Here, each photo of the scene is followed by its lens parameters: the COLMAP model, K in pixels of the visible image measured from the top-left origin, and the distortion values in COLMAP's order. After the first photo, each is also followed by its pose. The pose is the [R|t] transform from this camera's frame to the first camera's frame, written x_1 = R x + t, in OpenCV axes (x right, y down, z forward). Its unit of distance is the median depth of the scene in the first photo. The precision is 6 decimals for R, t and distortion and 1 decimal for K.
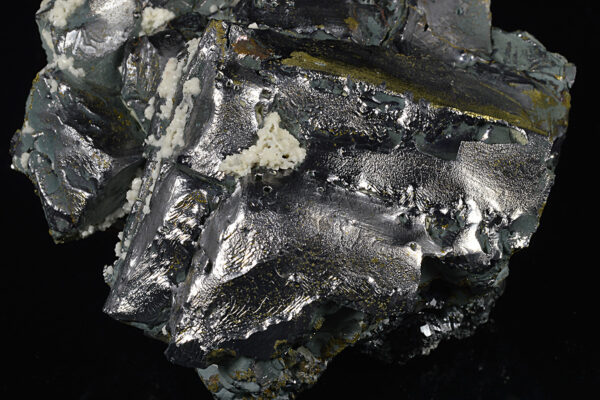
lens RADIAL K [[1625.5, 0, 300.0], [0, 1625.5, 200.0], [0, 0, 1]] dist [-0.034266, 0.286507]
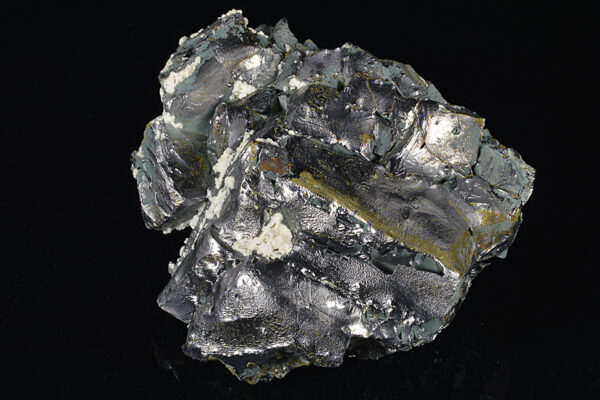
lens RADIAL K [[1625.5, 0, 300.0], [0, 1625.5, 200.0], [0, 0, 1]] dist [-0.034266, 0.286507]
pose [[0.944525, 0.248540, -0.214710, 0.294608], [-0.157607, 0.916527, 0.367612, -0.570003], [0.288153, -0.313379, 0.904854, -0.296636]]
